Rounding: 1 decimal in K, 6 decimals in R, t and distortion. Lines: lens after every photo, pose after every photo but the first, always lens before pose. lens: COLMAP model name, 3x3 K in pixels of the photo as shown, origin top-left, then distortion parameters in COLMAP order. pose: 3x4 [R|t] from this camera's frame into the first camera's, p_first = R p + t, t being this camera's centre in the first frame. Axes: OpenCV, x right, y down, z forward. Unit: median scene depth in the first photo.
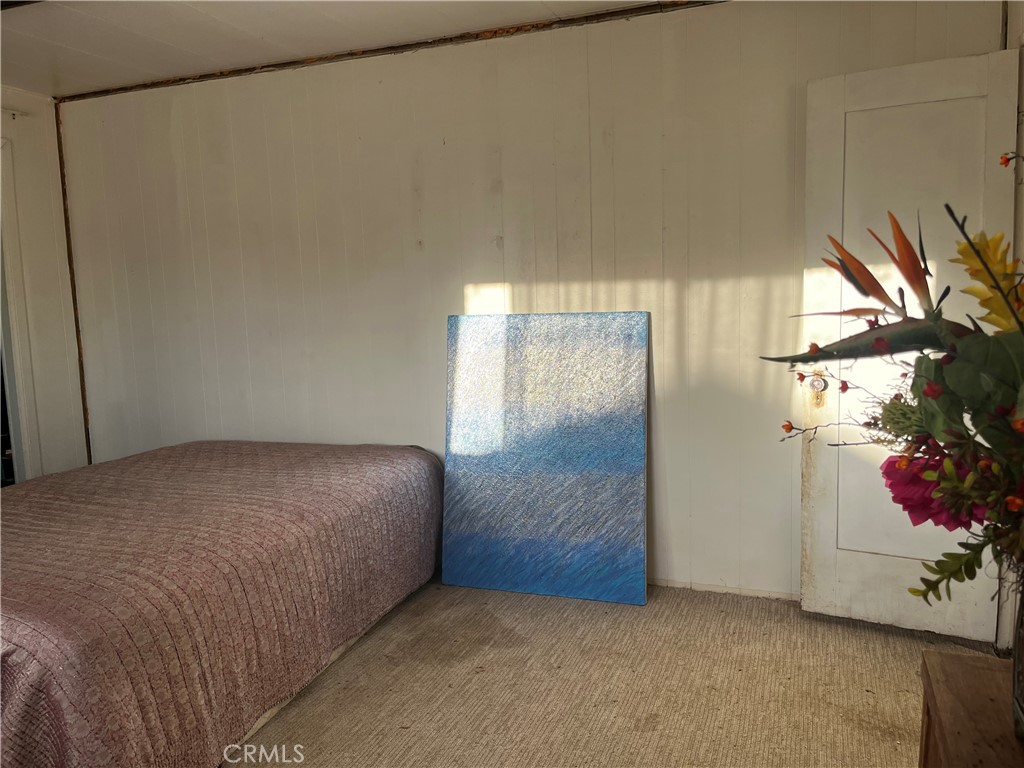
lens RADIAL K [[774.3, 0, 524.0], [0, 774.3, 381.3], [0, 0, 1]] dist [0.065503, -0.095814]
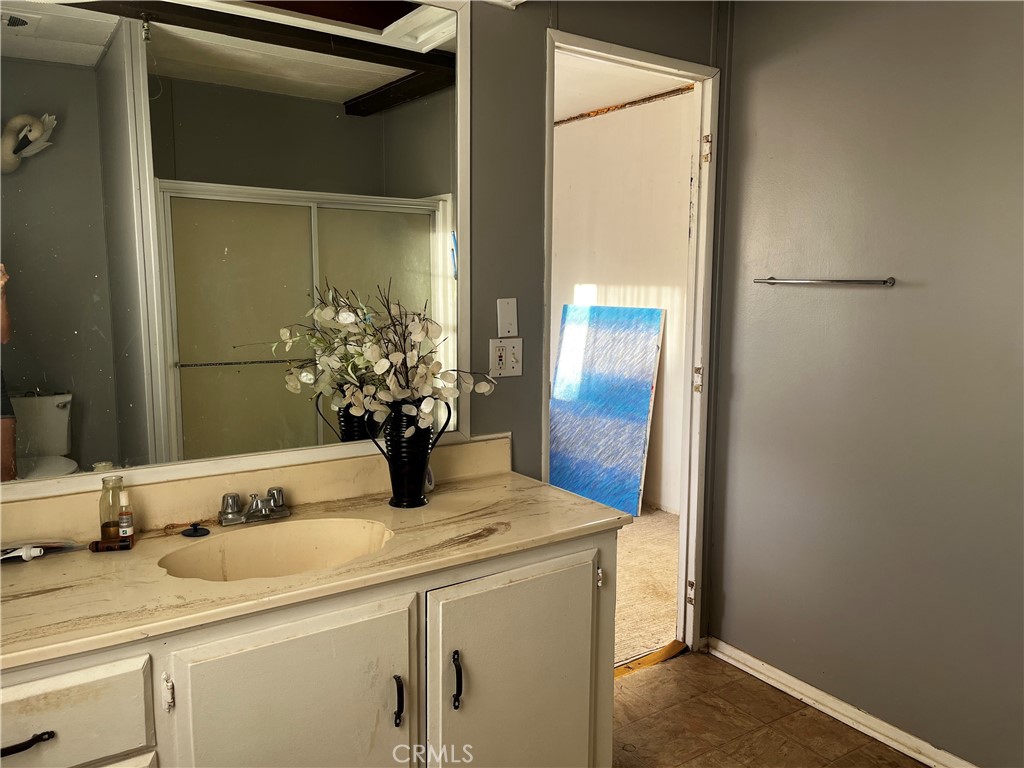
lens RADIAL K [[774.3, 0, 522.0], [0, 774.3, 384.5], [0, 0, 1]] dist [0.065503, -0.095814]
pose [[0.815872, 0.114824, -0.566717, 0.801753], [-0.106676, 0.993151, 0.047649, 0.005518], [0.568308, 0.021579, 0.822533, -0.293723]]
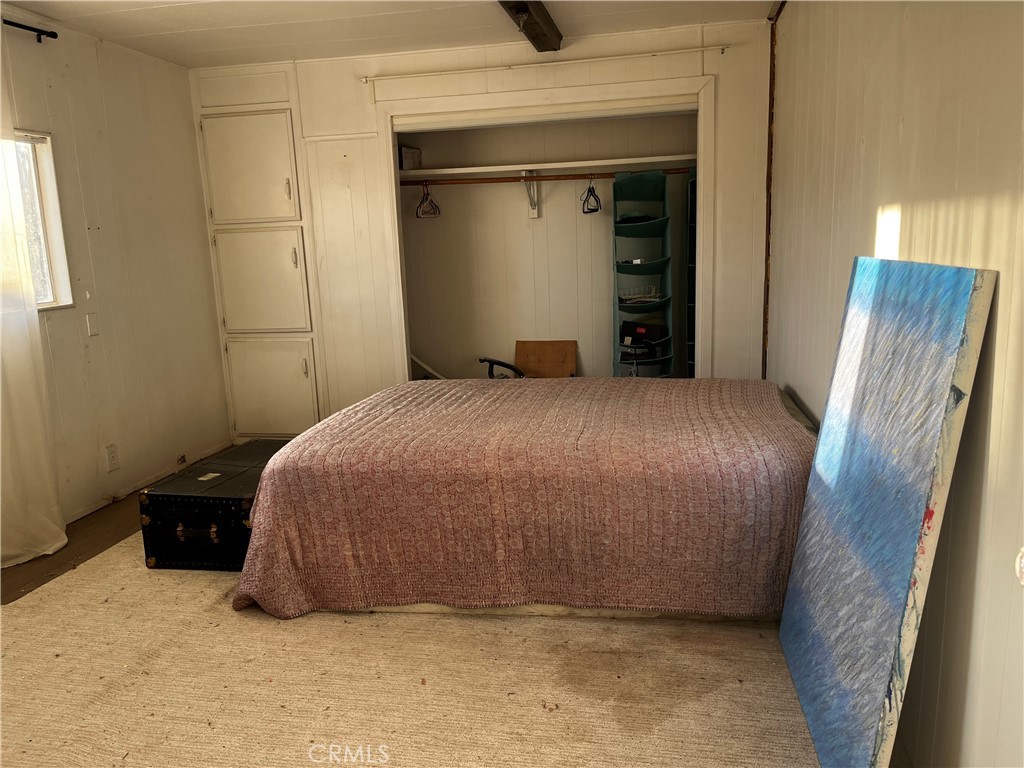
lens RADIAL K [[774.3, 0, 514.8], [0, 774.3, 390.5], [0, 0, 1]] dist [0.065503, -0.095814]
pose [[0.158758, 0.209093, -0.964923, 0.577540], [-0.083679, 0.976651, 0.197867, -0.093867], [0.983765, 0.049331, 0.172548, 0.724463]]
